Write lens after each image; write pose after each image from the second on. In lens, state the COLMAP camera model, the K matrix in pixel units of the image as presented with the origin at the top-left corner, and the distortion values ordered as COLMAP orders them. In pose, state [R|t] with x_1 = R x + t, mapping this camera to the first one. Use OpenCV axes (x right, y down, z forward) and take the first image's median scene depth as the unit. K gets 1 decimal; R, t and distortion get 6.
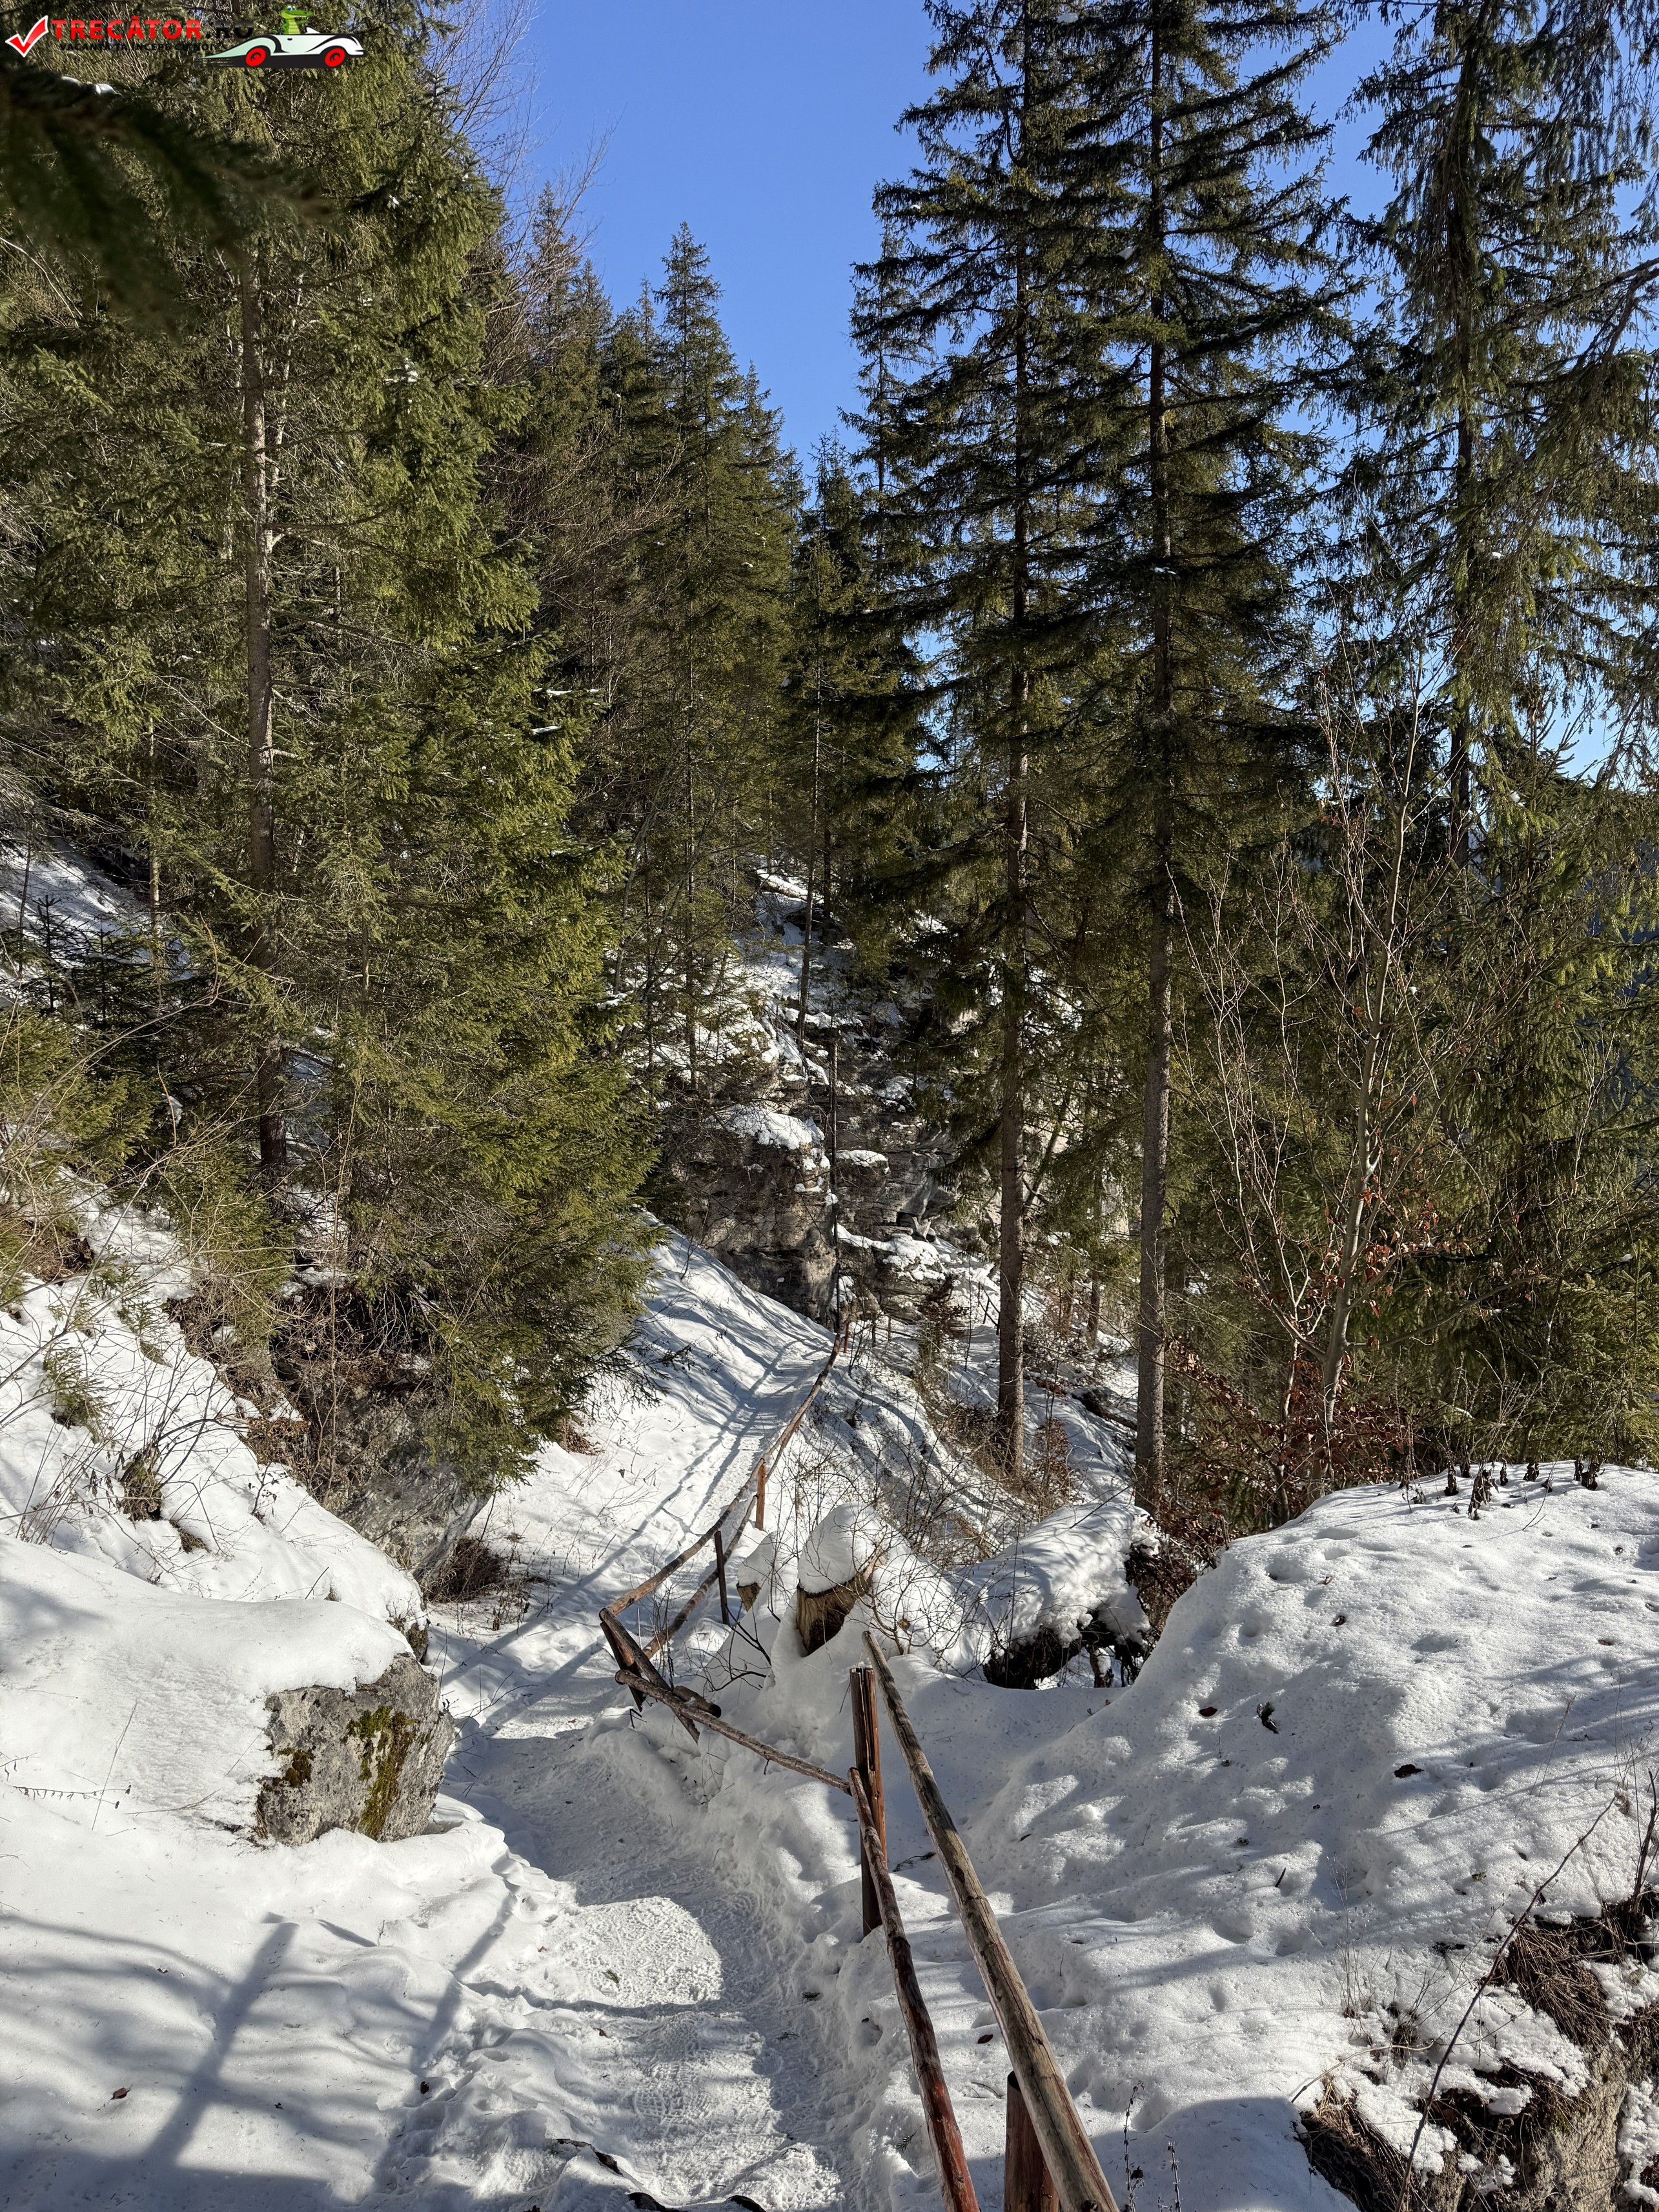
lens RADIAL K [[1524.0, 0, 831.9], [0, 1524.0, 1106.0], [0, 0, 1]] dist [0.058845, -0.065029]
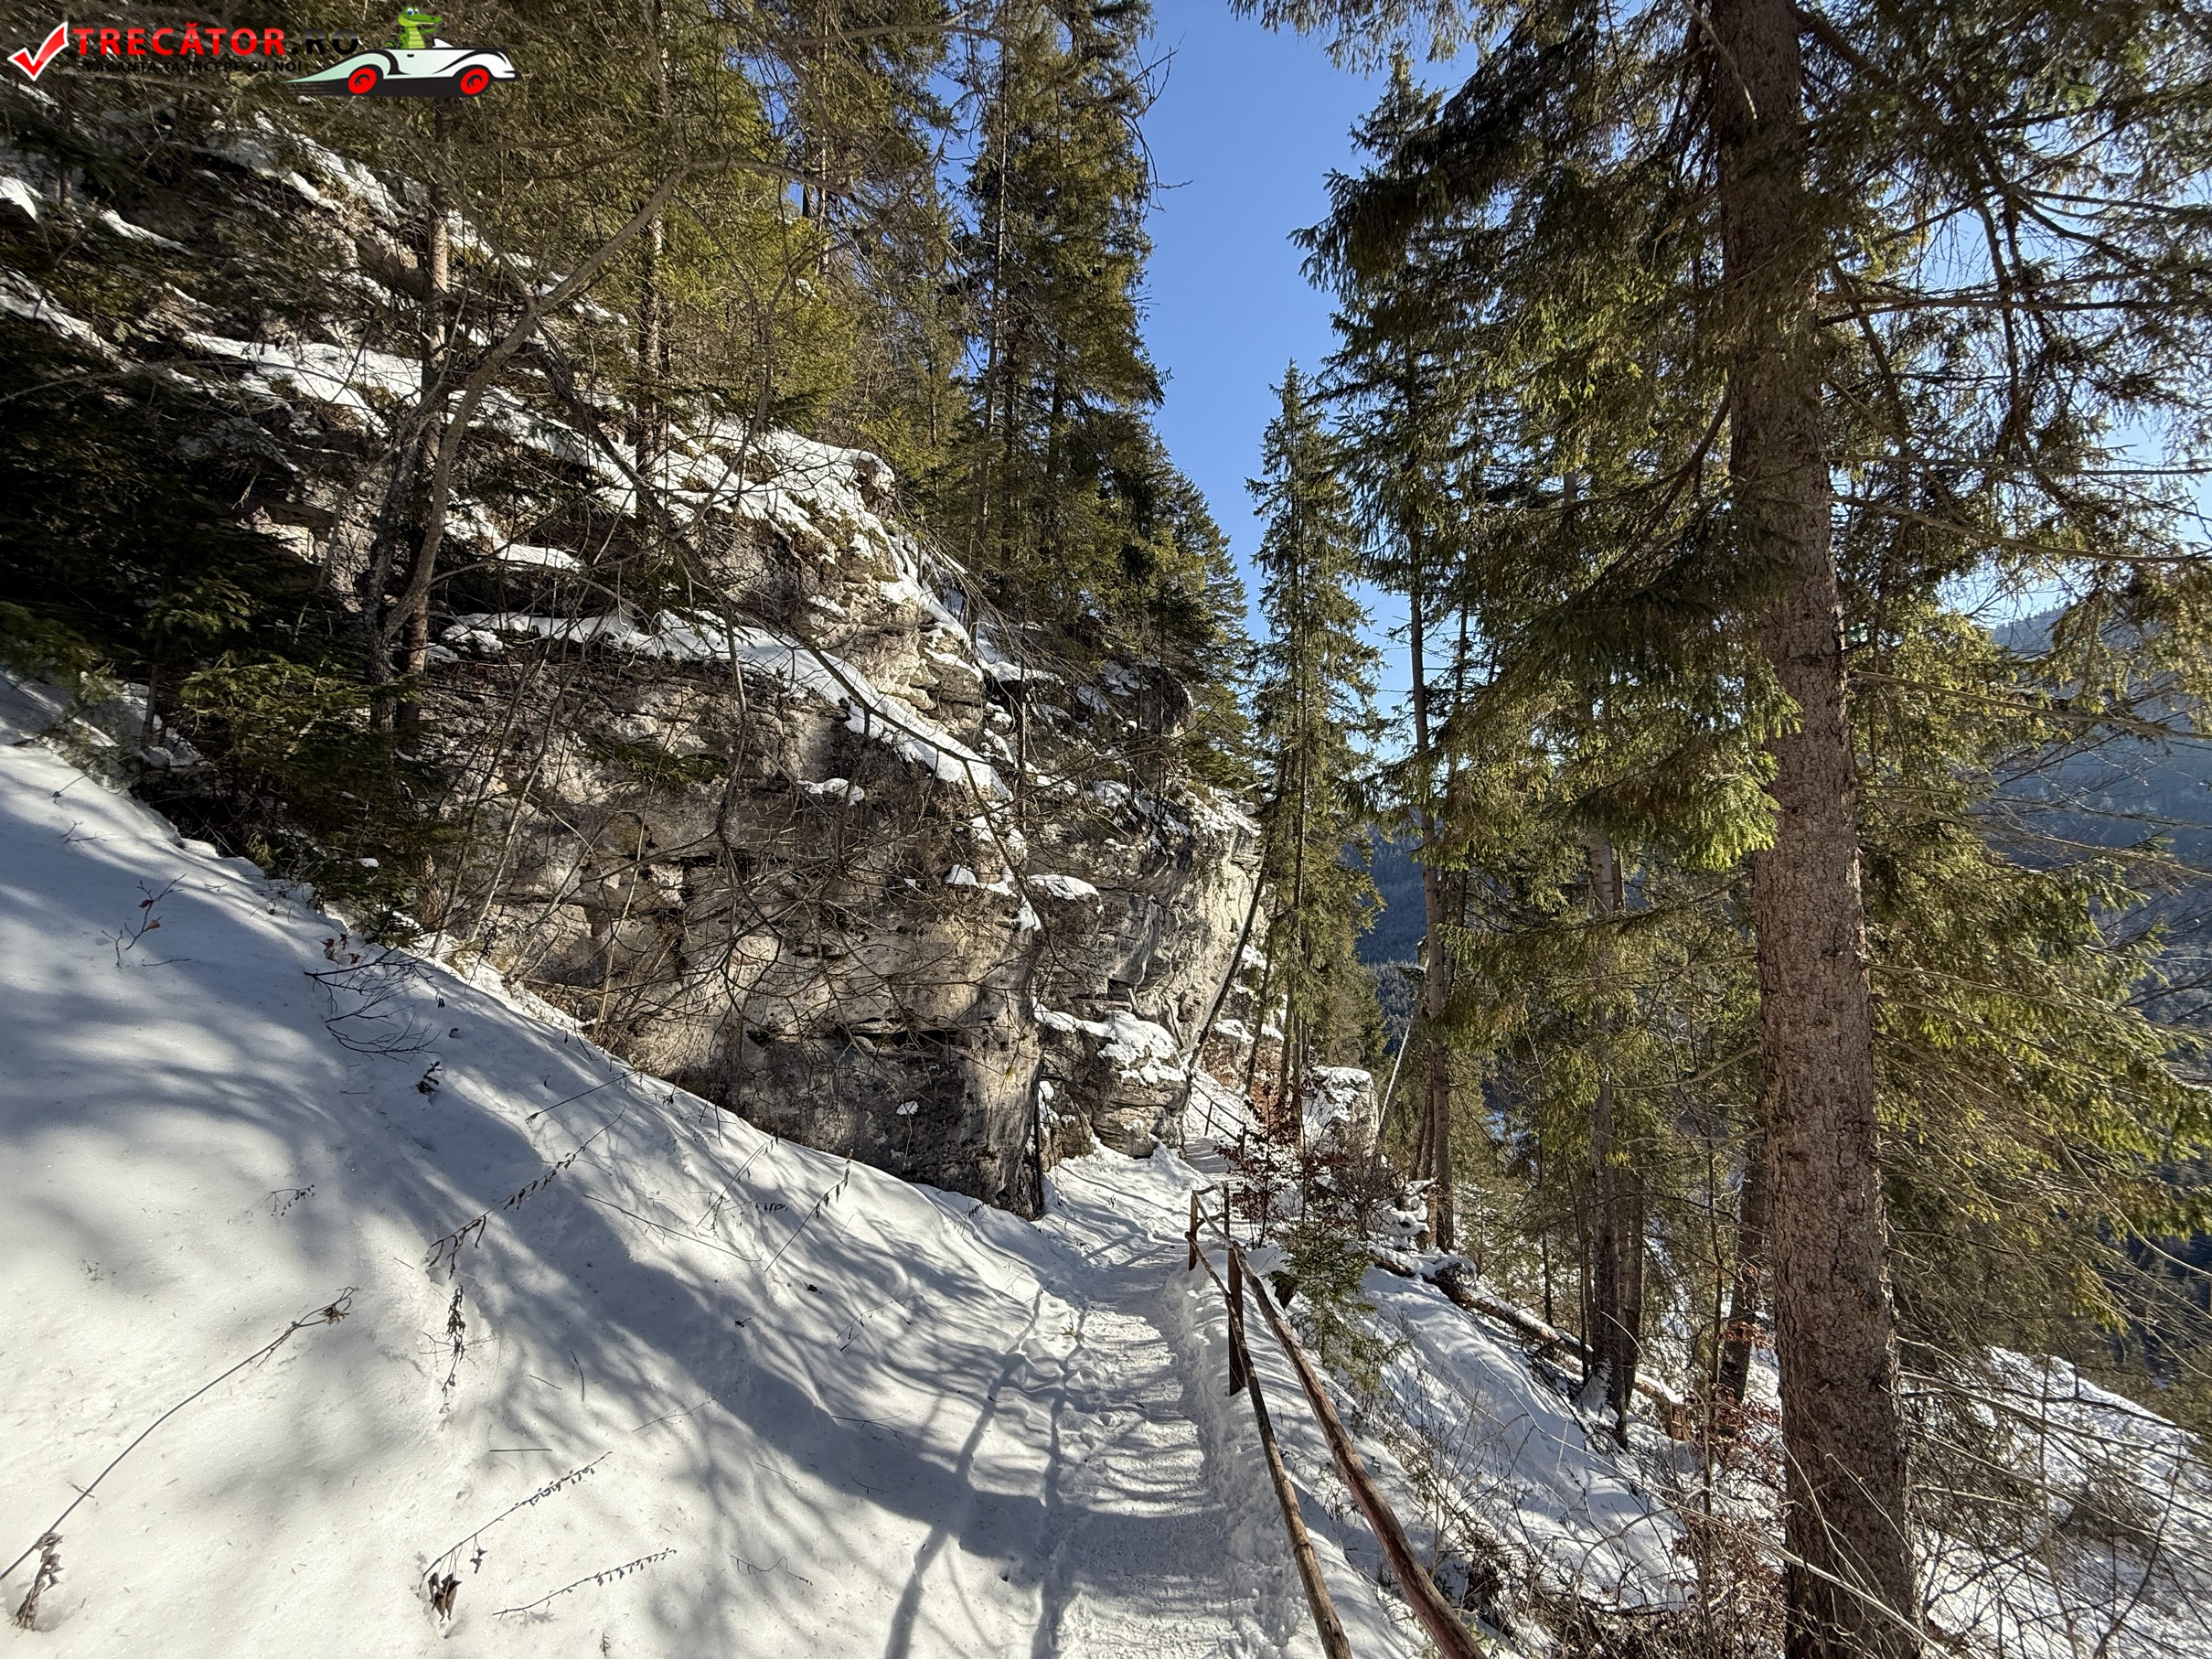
lens RADIAL K [[862.1, 0, 1107.6], [0, 862.1, 830.8], [0, 0, 1]] dist [-0.007721, 0.001320]
pose [[0.990194, 0.012846, 0.139104, -0.012482], [0.008508, 0.988369, -0.151836, 0.065248], [-0.139437, 0.151531, 0.978568, 0.641567]]
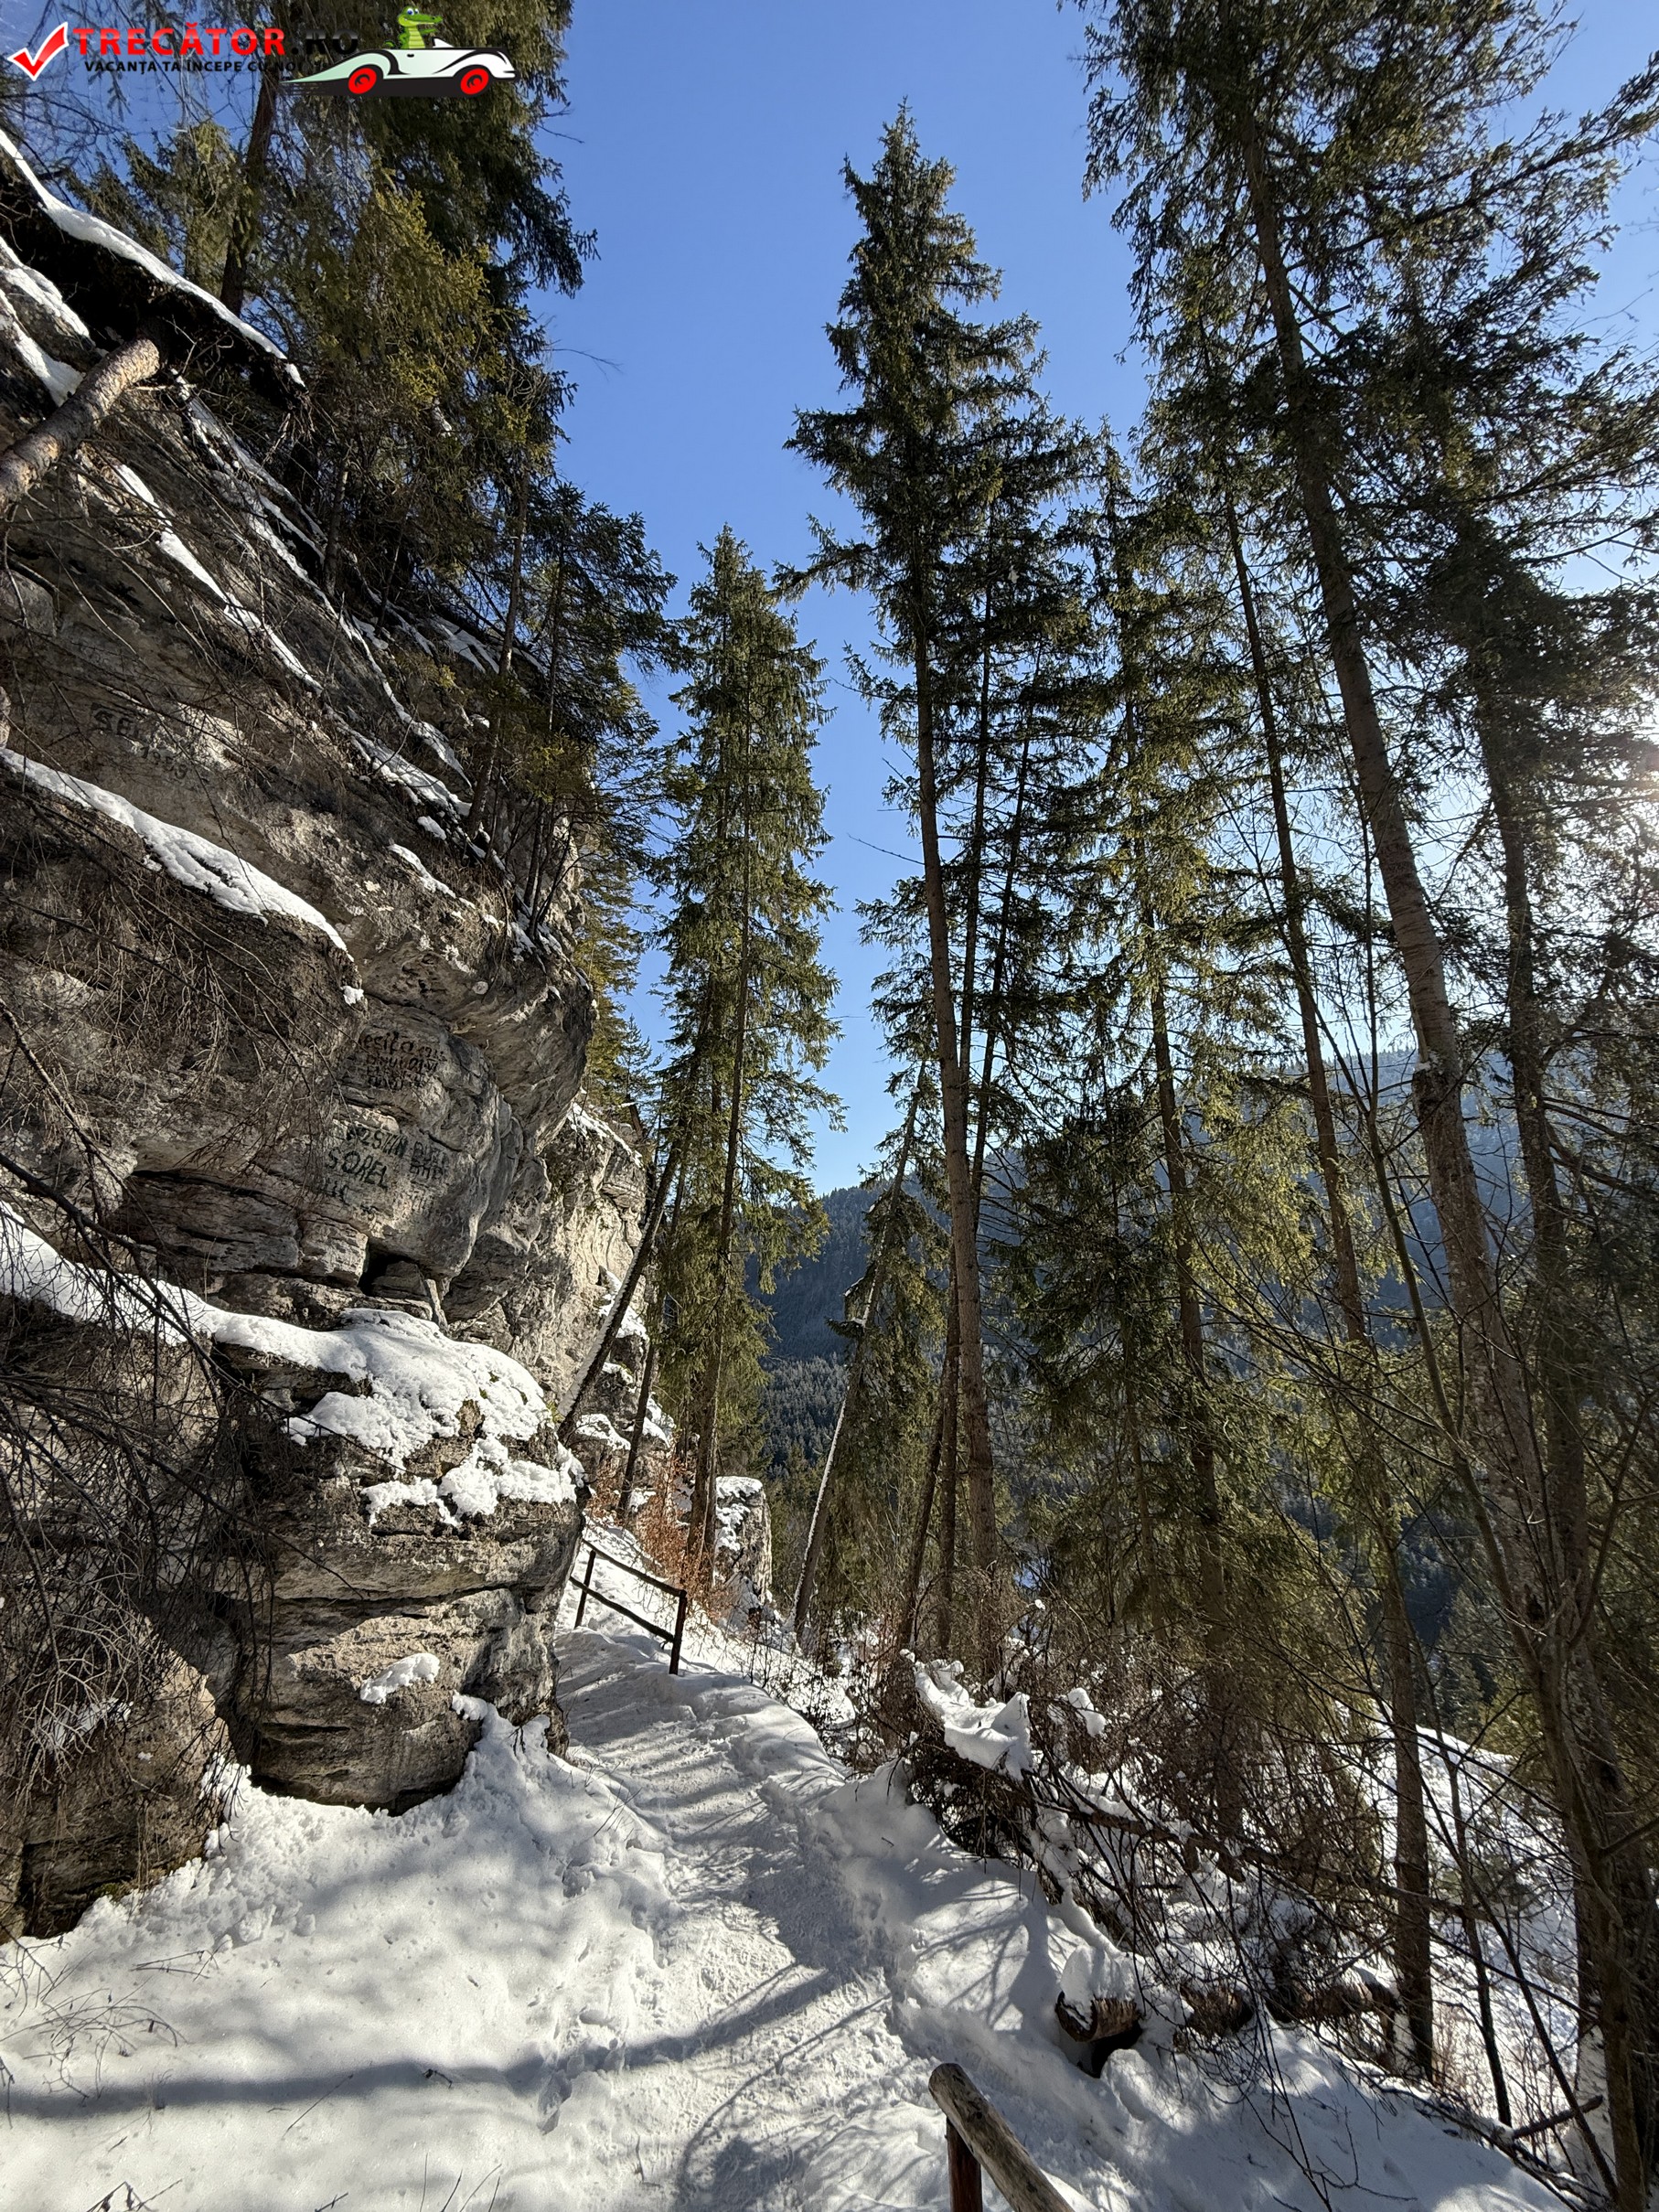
lens RADIAL K [[862.1, 0, 817.9], [0, 862.1, 1105.5], [0, 0, 1]] dist [-0.007721, 0.001320]
pose [[0.845009, 0.108537, 0.523621, 0.029550], [0.057076, 0.955286, -0.290122, 0.098342], [-0.531697, 0.275041, 0.801031, 0.875789]]
